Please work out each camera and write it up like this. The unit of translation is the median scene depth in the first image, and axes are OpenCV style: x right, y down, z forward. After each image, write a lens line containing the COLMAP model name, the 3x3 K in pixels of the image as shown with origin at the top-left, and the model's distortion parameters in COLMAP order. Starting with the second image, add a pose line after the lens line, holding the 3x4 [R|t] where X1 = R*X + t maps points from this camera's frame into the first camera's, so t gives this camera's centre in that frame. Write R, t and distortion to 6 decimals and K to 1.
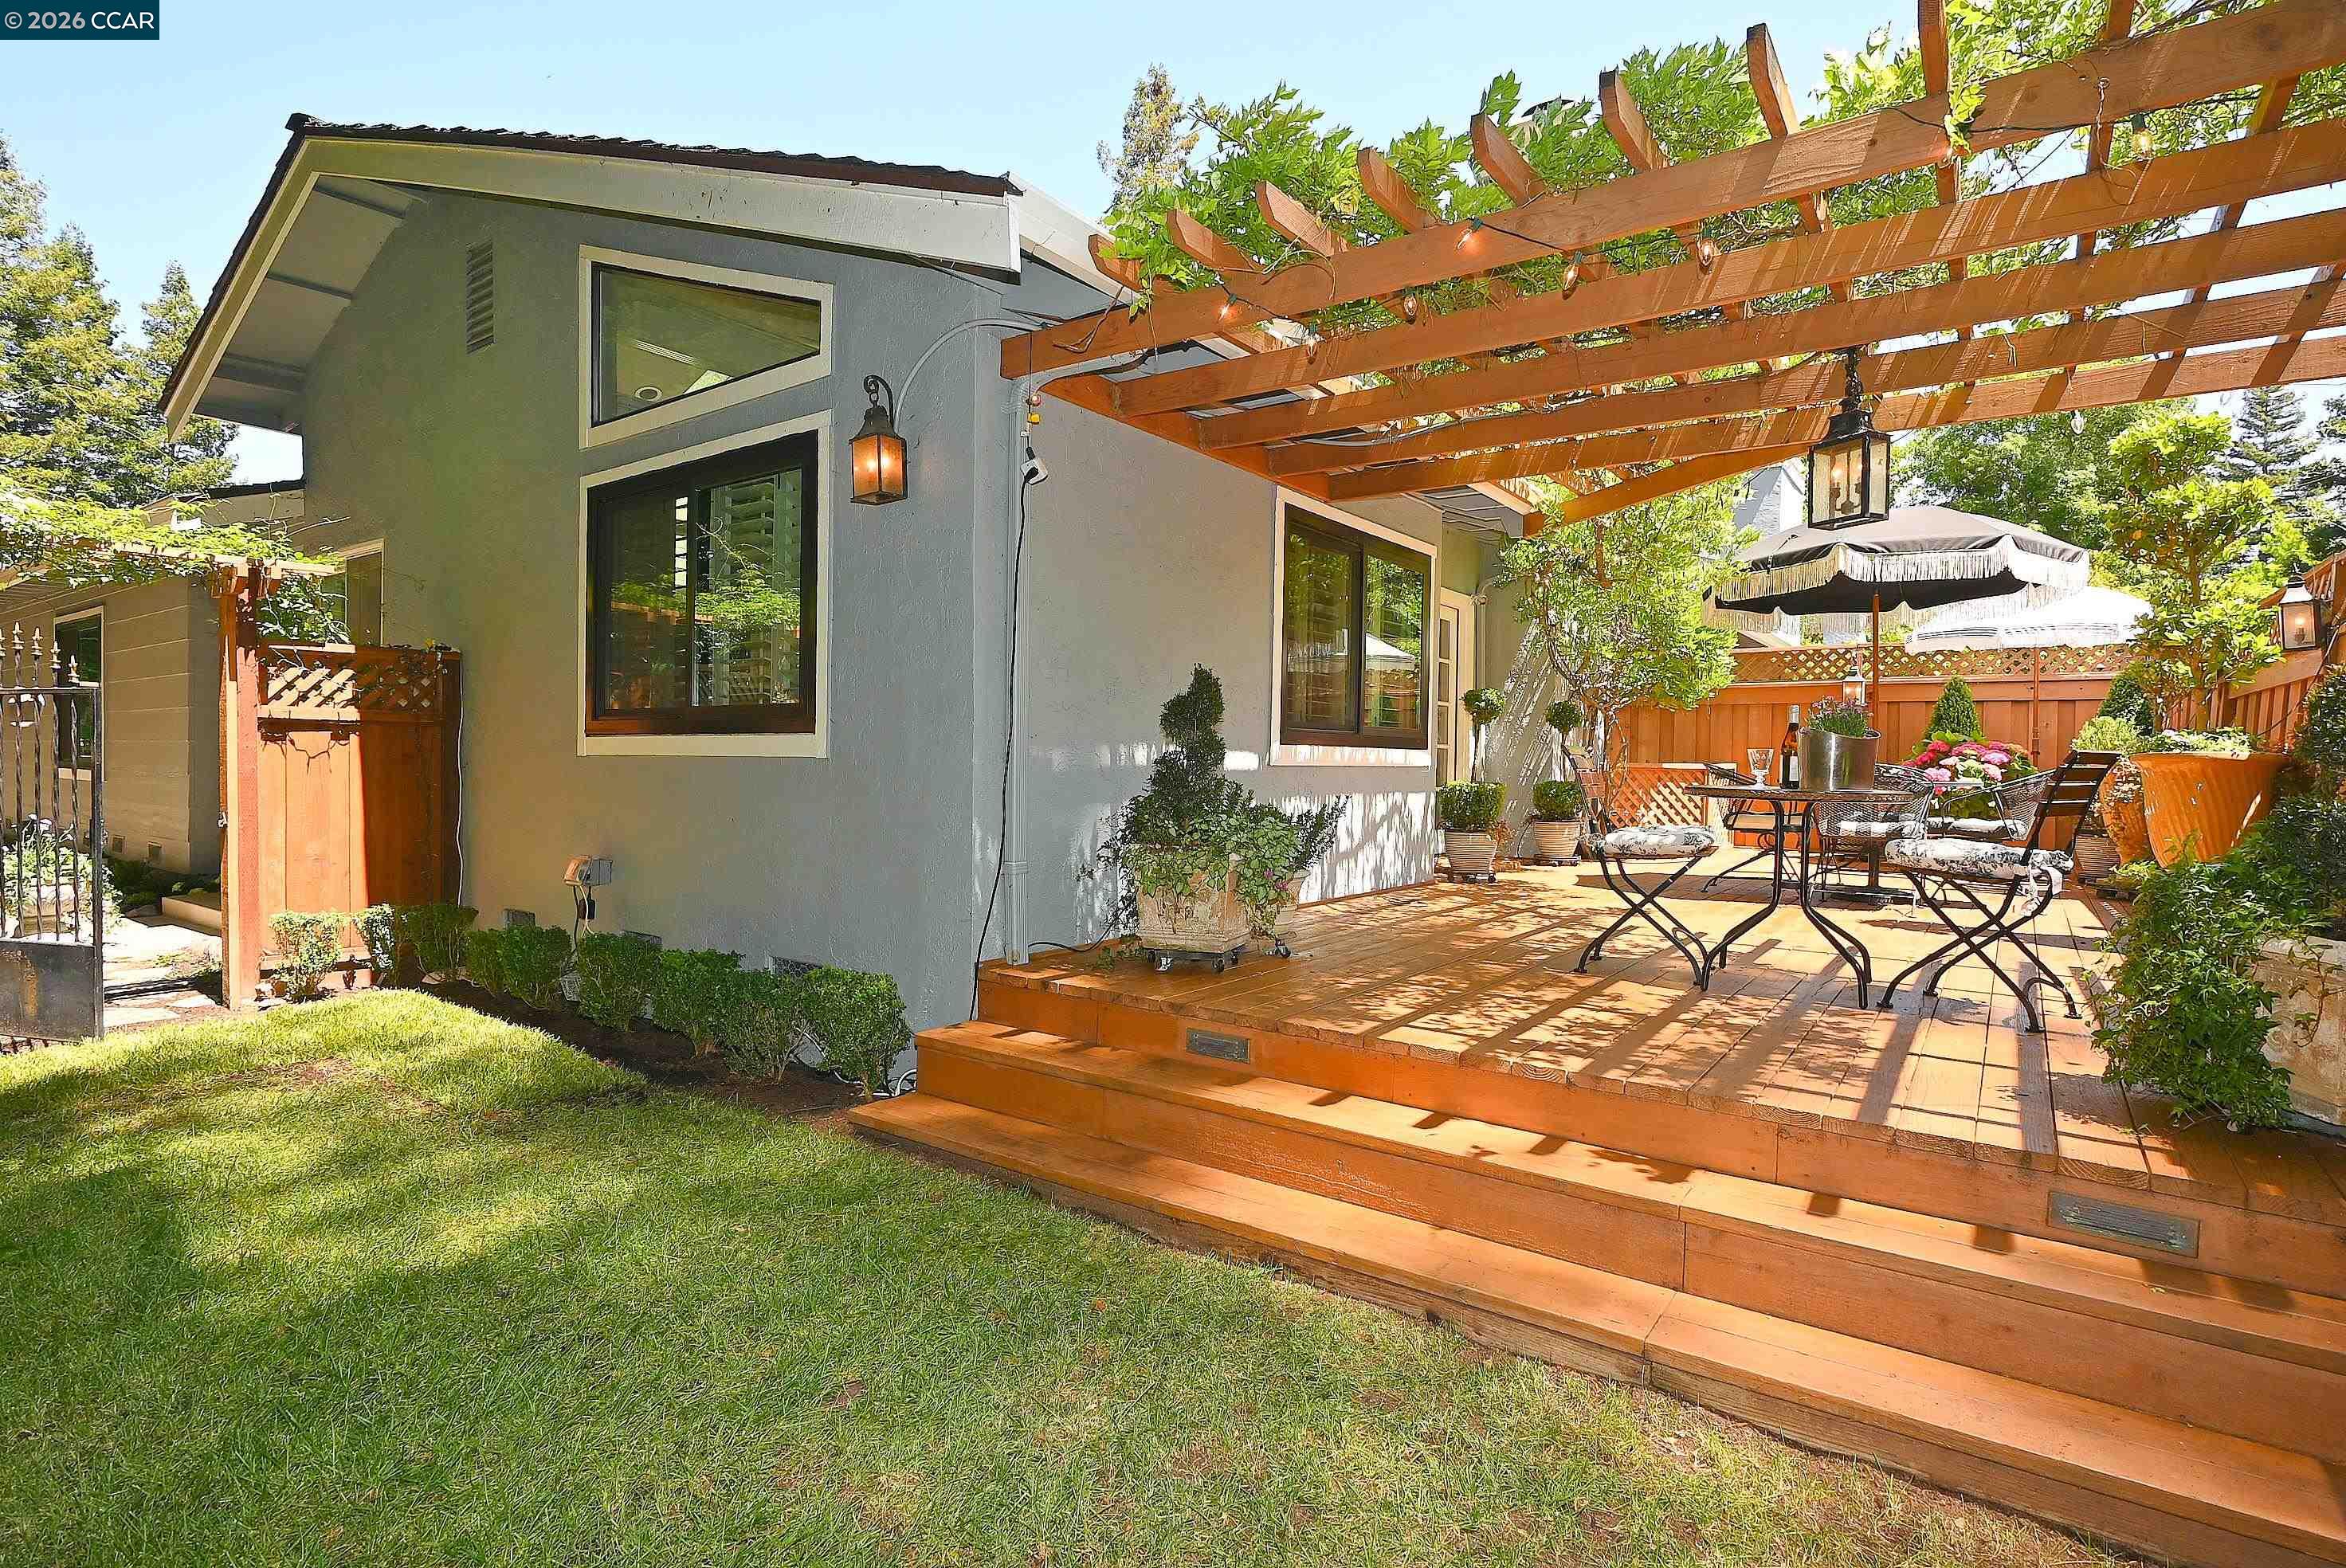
lens RADIAL K [[1153.6, 0, 1186.2], [0, 1153.6, 780.3], [0, 0, 1]] dist [0.004640, 0.000606]
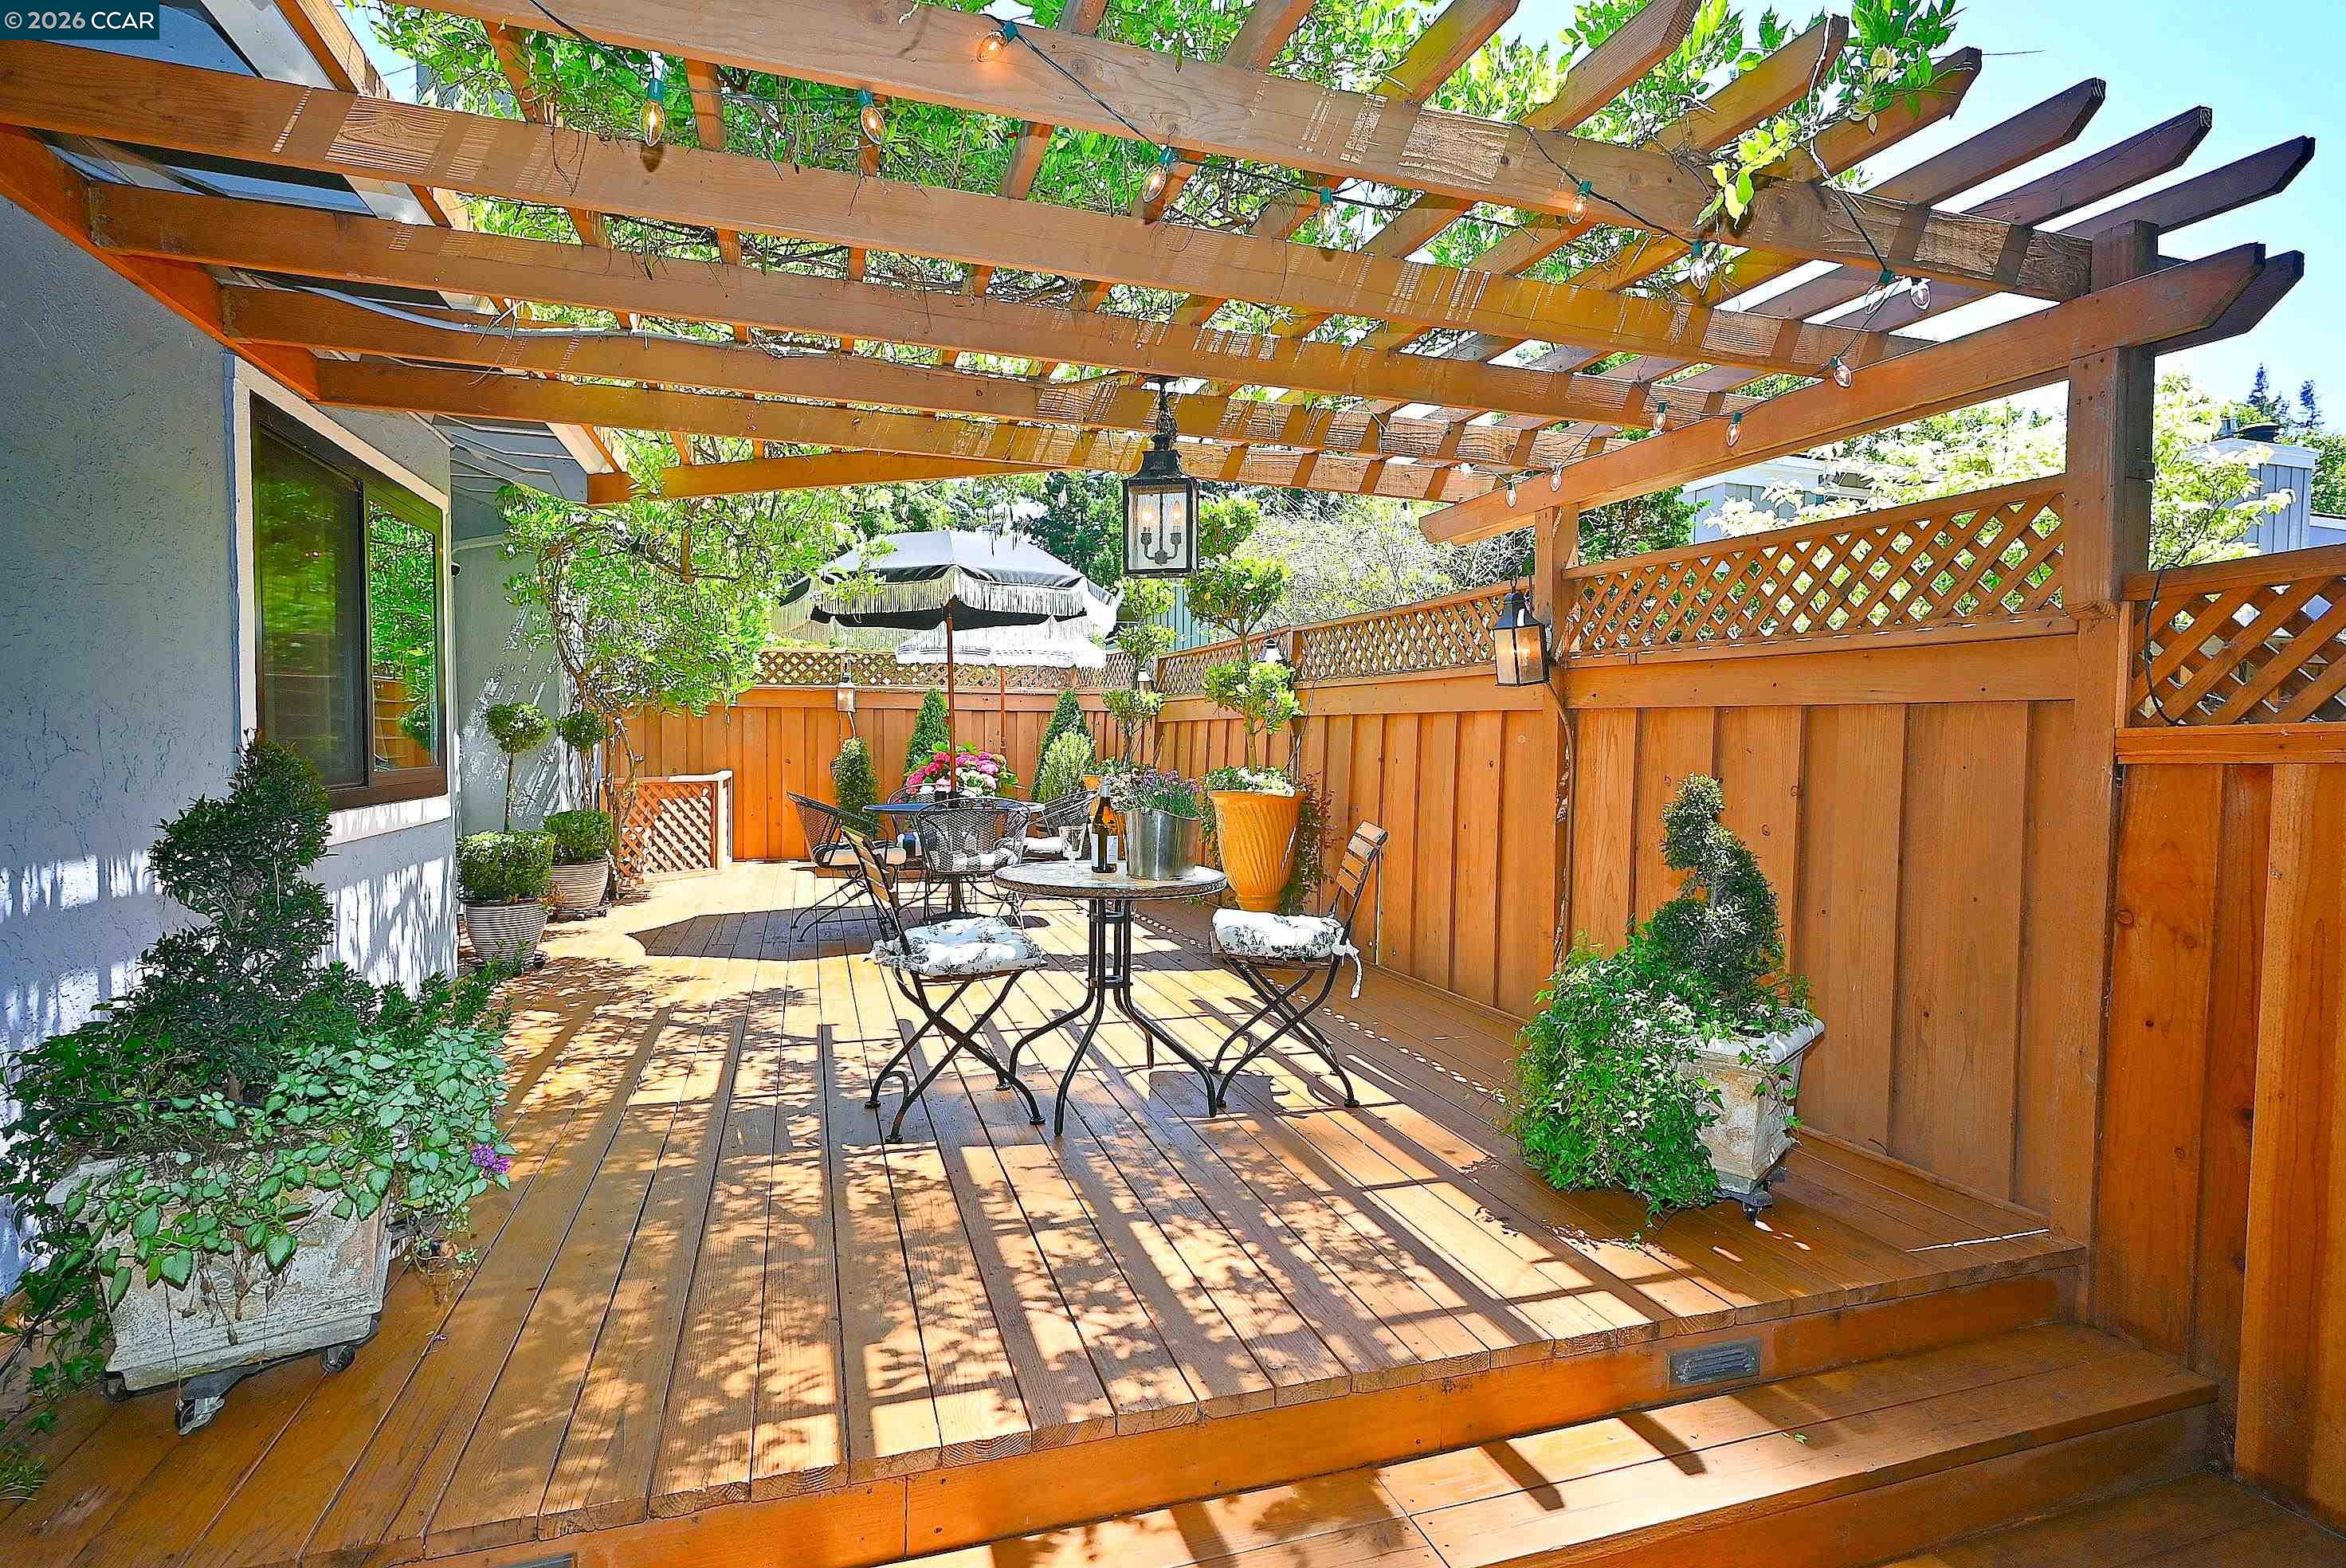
lens RADIAL K [[1153.6, 0, 1165.8], [0, 1153.6, 777.4], [0, 0, 1]] dist [0.004640, 0.000606]
pose [[0.601916, -0.037374, 0.797684, -0.091745], [0.017100, 0.999278, 0.033916, -0.061088], [-0.798376, -0.006774, 0.602121, 0.291424]]
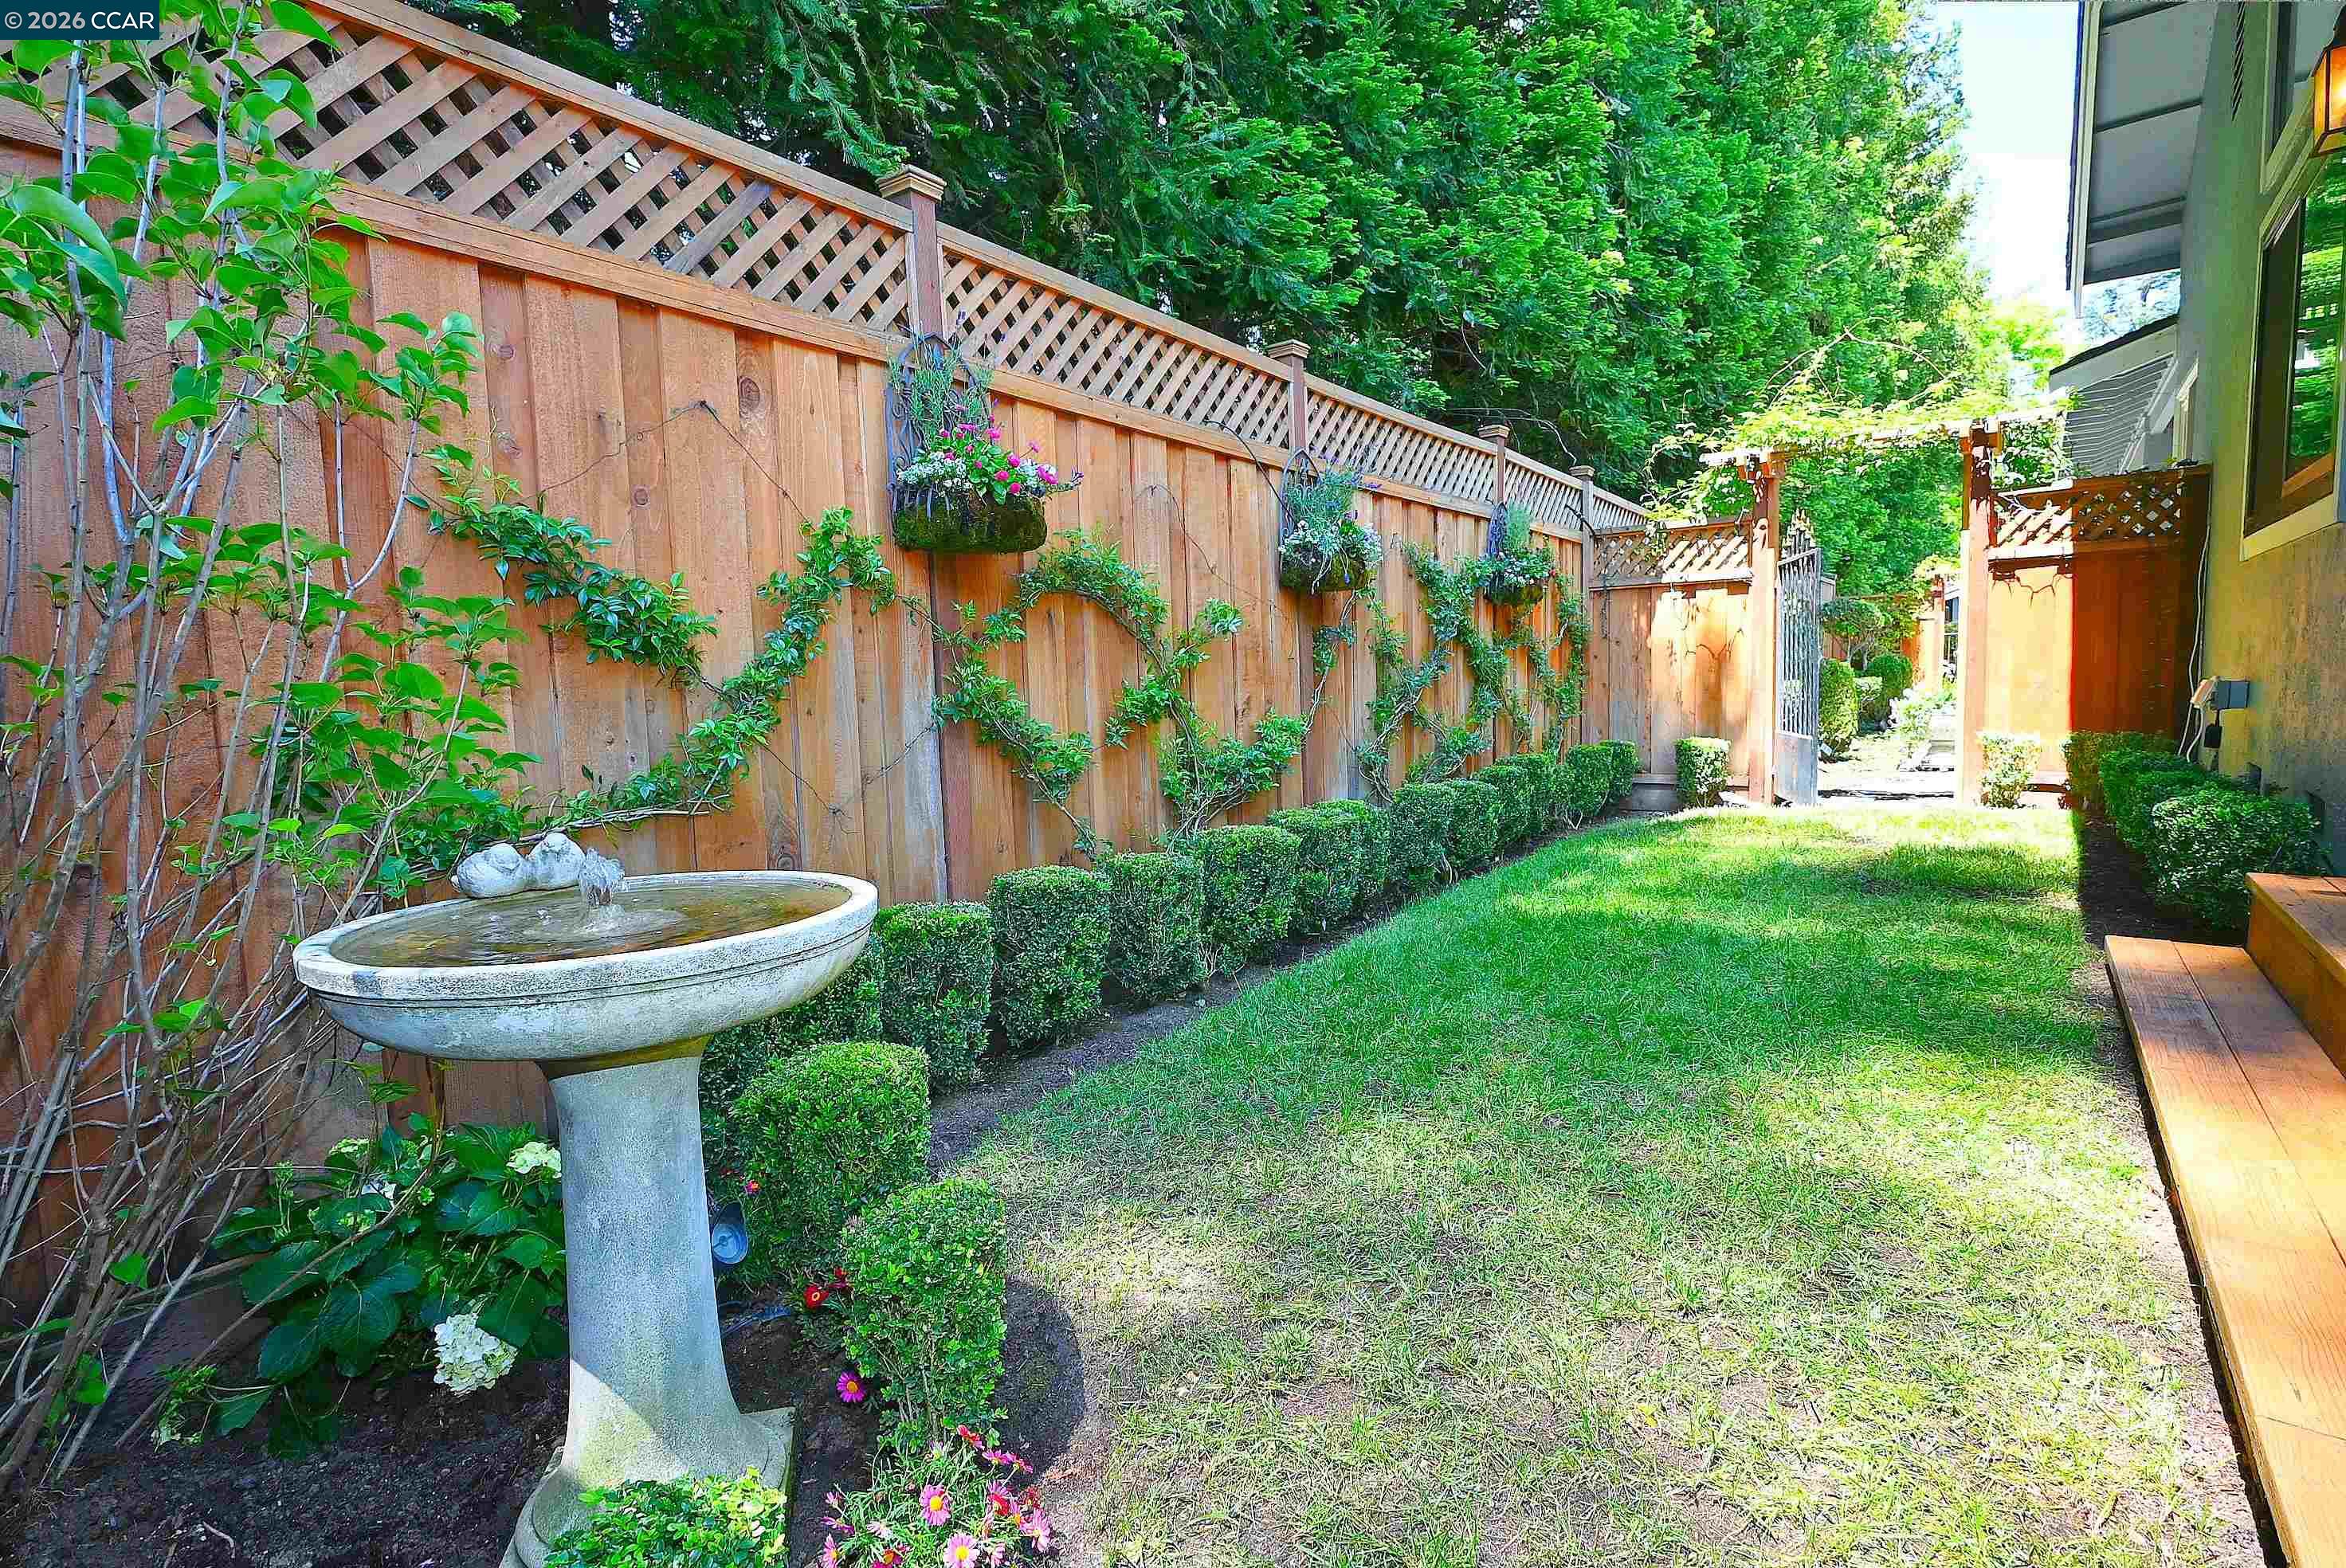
lens RADIAL K [[1153.6, 0, 1163.1], [0, 1153.6, 778.3], [0, 0, 1]] dist [0.004640, 0.000606]
pose [[-0.022617, 0.070451, -0.997259, 0.336679], [0.022544, 0.997296, 0.069943, 0.057133], [0.999490, -0.020900, -0.024144, 0.197015]]
